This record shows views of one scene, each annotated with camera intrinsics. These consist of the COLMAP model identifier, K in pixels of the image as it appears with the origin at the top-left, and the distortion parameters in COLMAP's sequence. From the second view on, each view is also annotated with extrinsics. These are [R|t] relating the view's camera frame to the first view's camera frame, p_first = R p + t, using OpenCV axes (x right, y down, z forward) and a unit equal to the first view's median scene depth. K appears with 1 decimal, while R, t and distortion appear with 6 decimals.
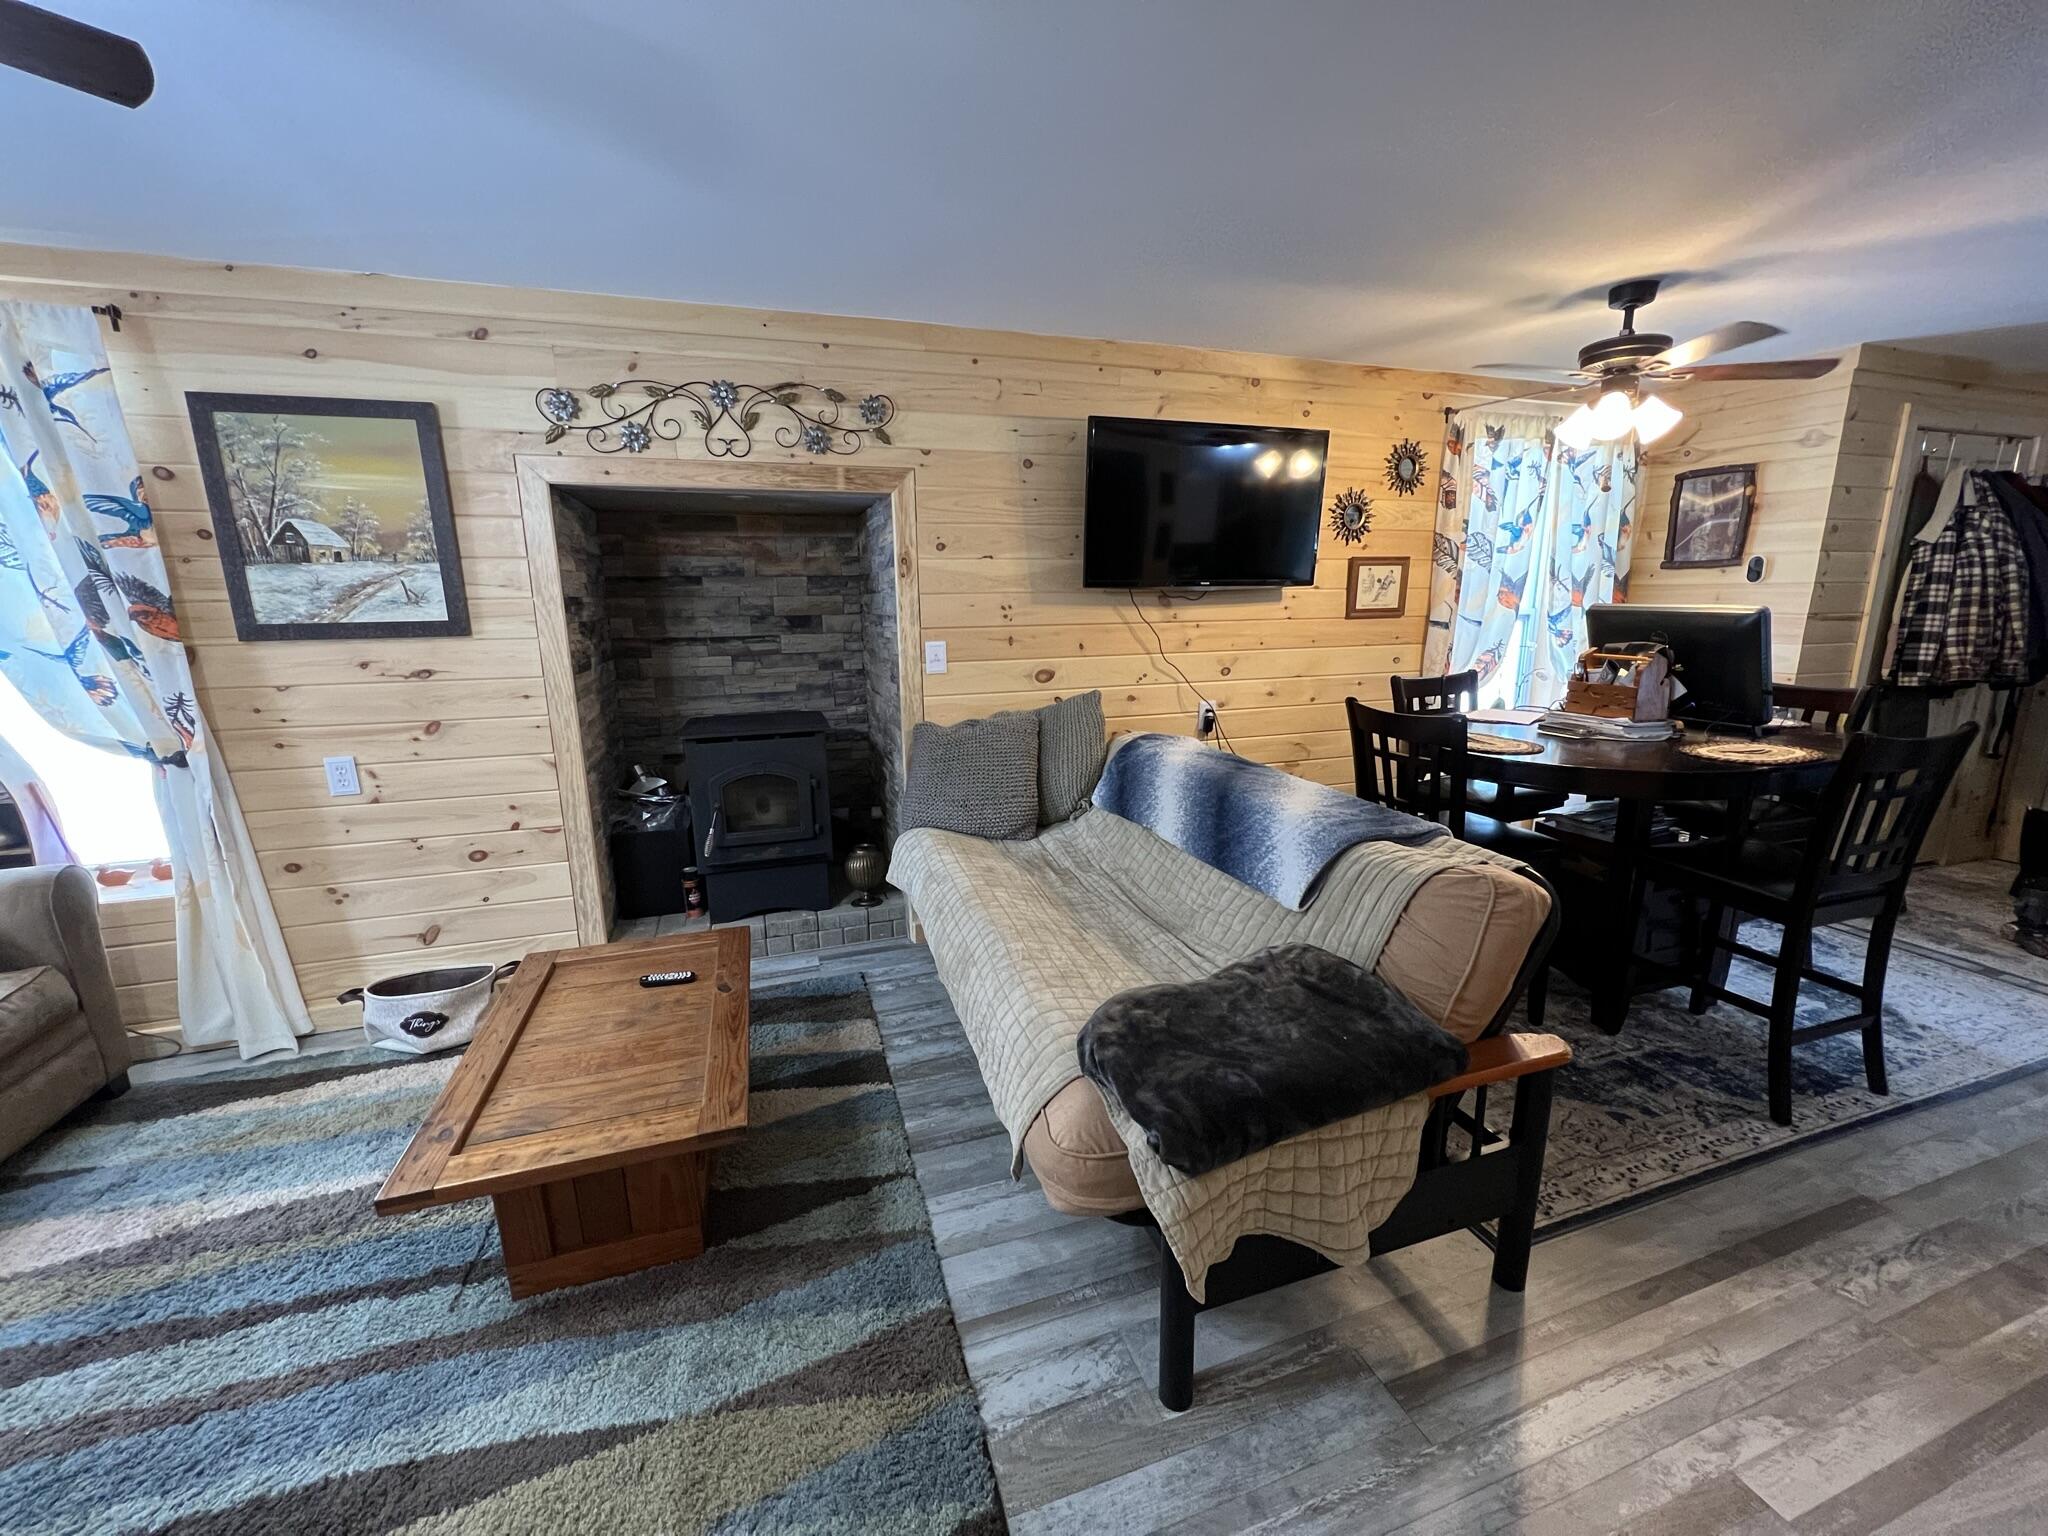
lens RADIAL K [[813.9, 0, 1021.8], [0, 813.9, 769.7], [0, 0, 1]] dist [-0.000856, 0.000202]
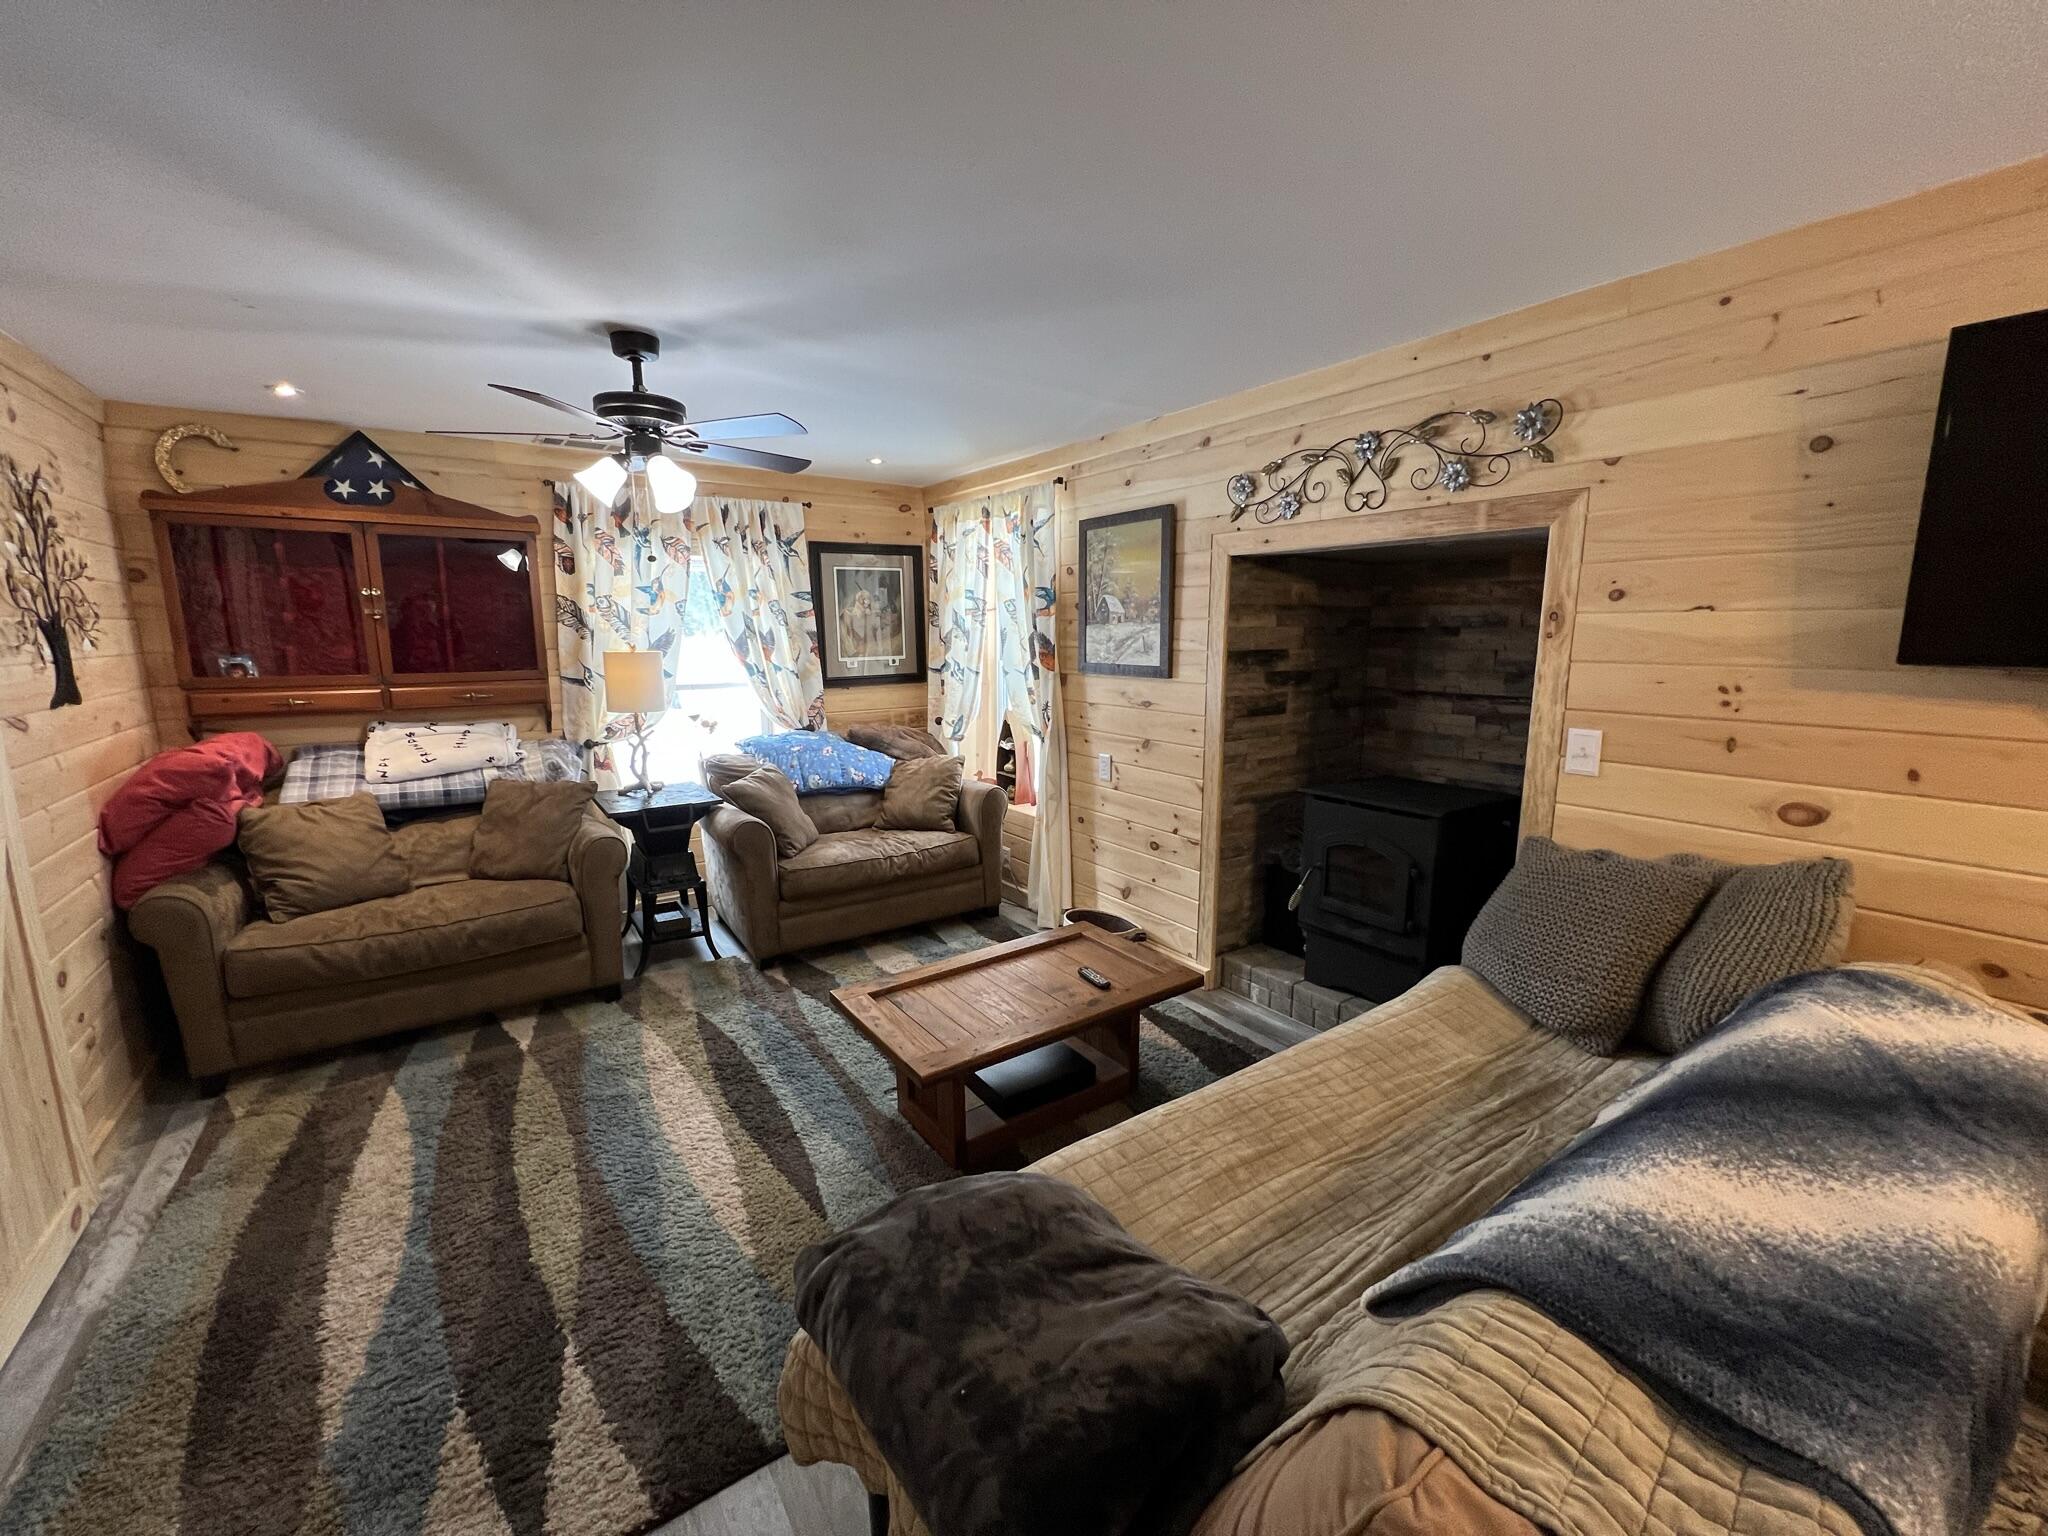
lens RADIAL K [[813.9, 0, 1023.8], [0, 813.9, 769.1], [0, 0, 1]] dist [-0.000856, 0.000202]
pose [[0.291778, 0.174191, -0.940491, 0.430403], [-0.200823, 0.972517, 0.117819, -0.113959], [0.935166, 0.154495, 0.318741, 0.344103]]
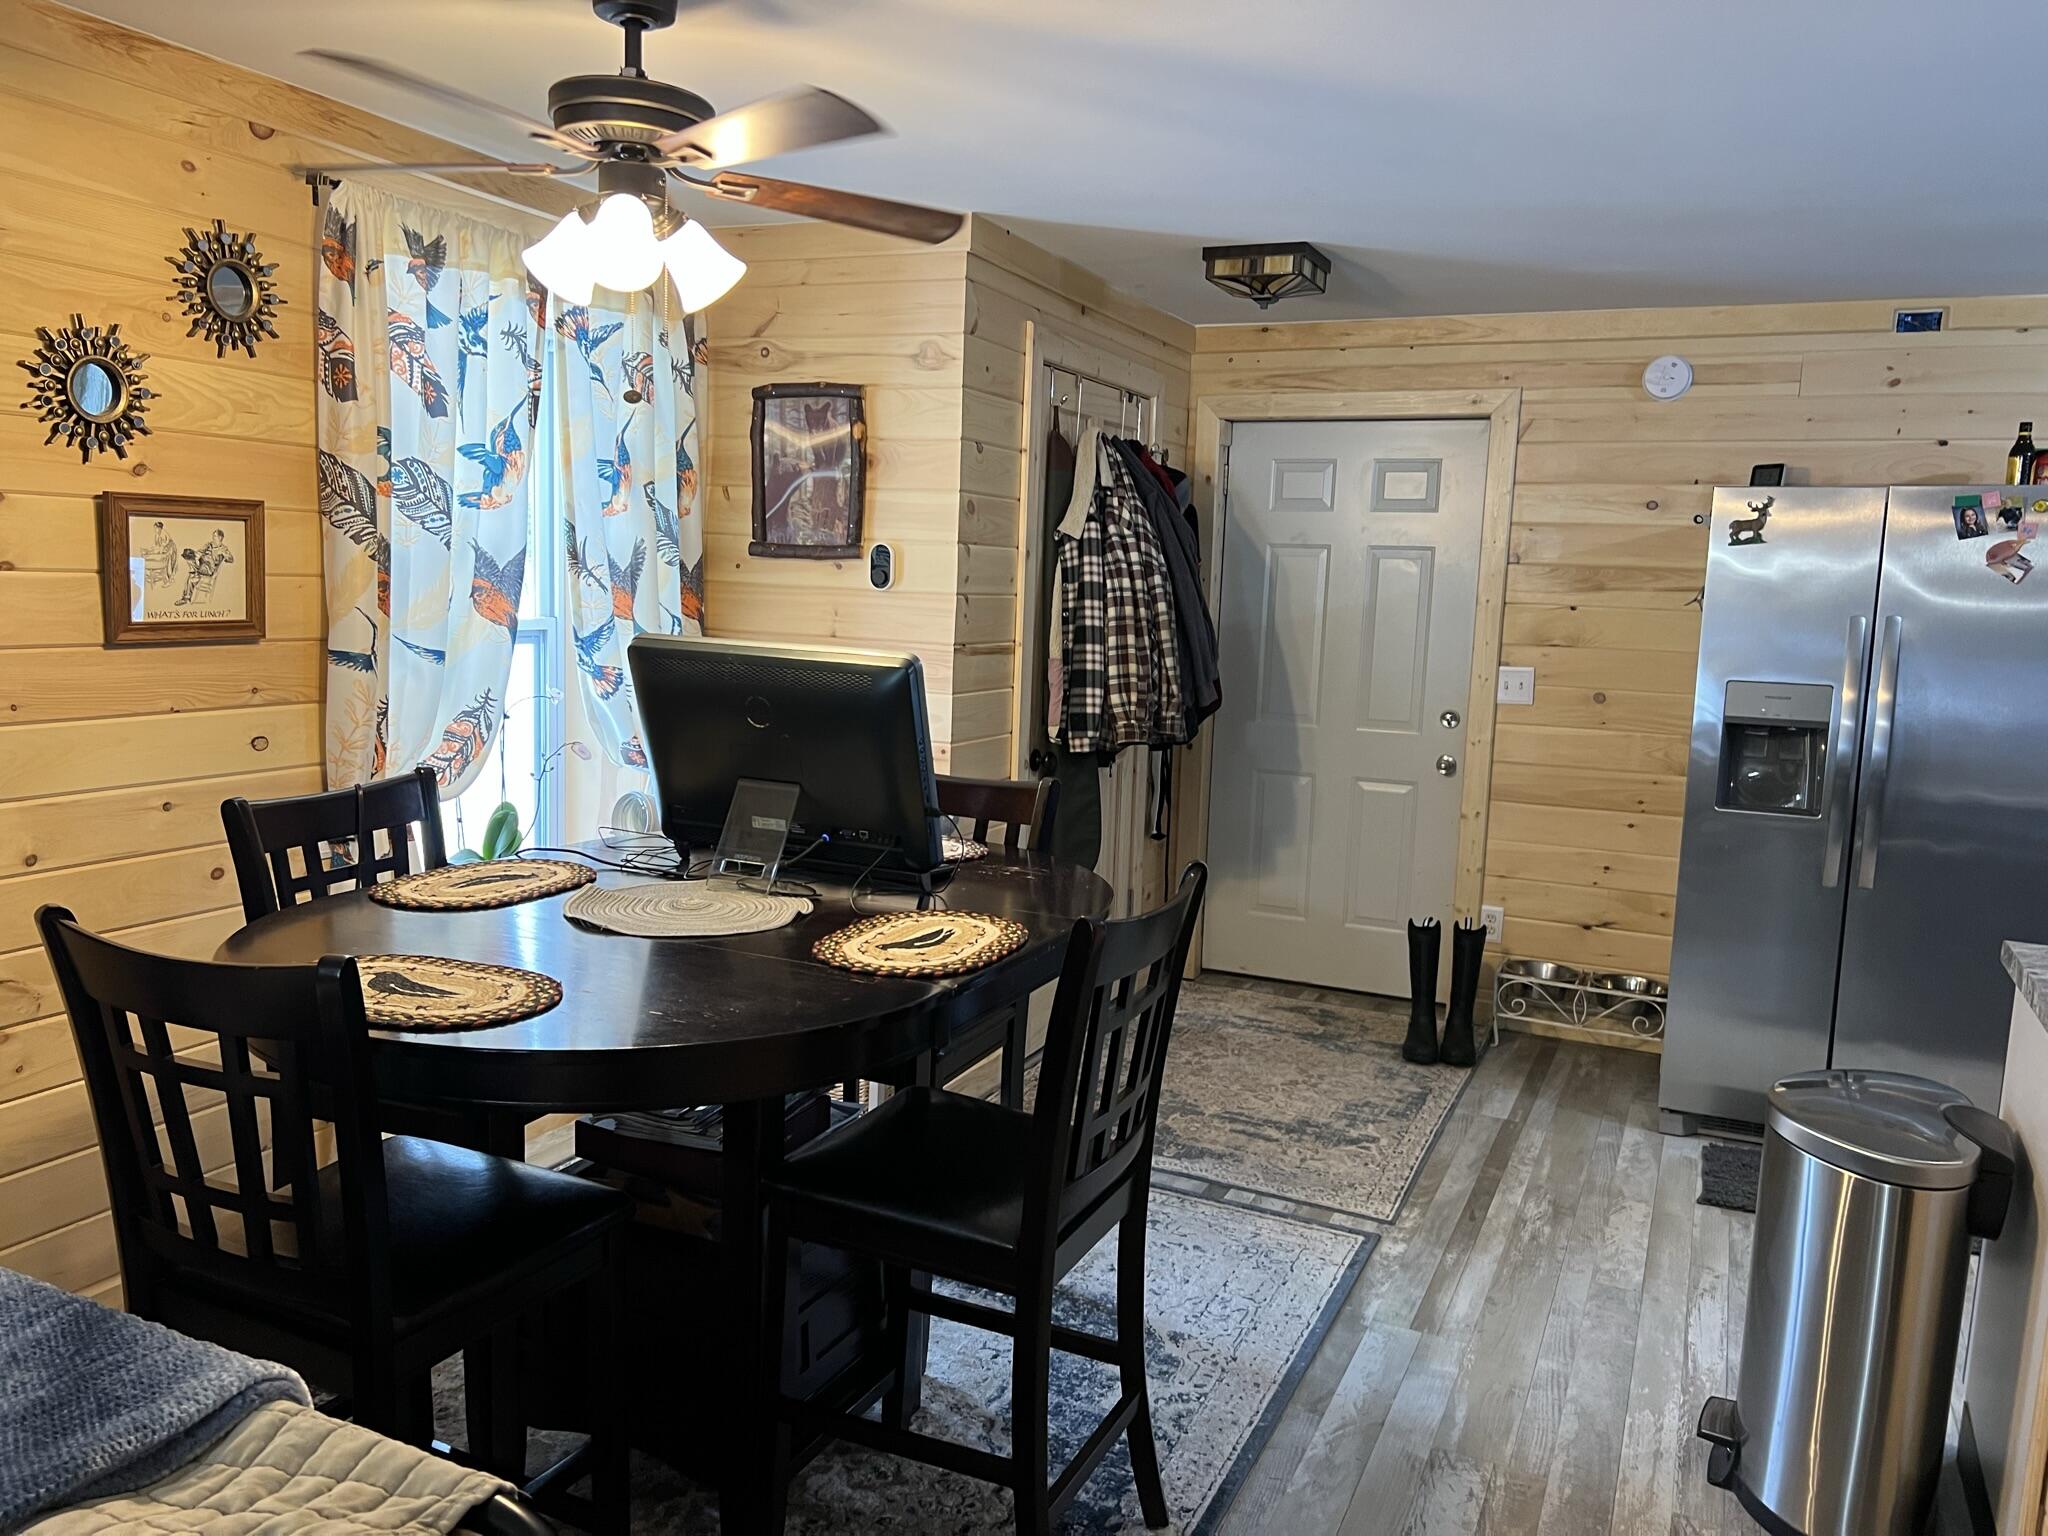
lens RADIAL K [[1552.2, 0, 1014.7], [0, 1552.2, 779.4], [0, 0, 1]] dist [0.051951, -0.056445]
pose [[0.684463, -0.060719, 0.726515, 0.180576], [0.108455, 0.993918, -0.019110, -0.075640], [-0.720935, 0.091874, 0.686885, 0.217188]]
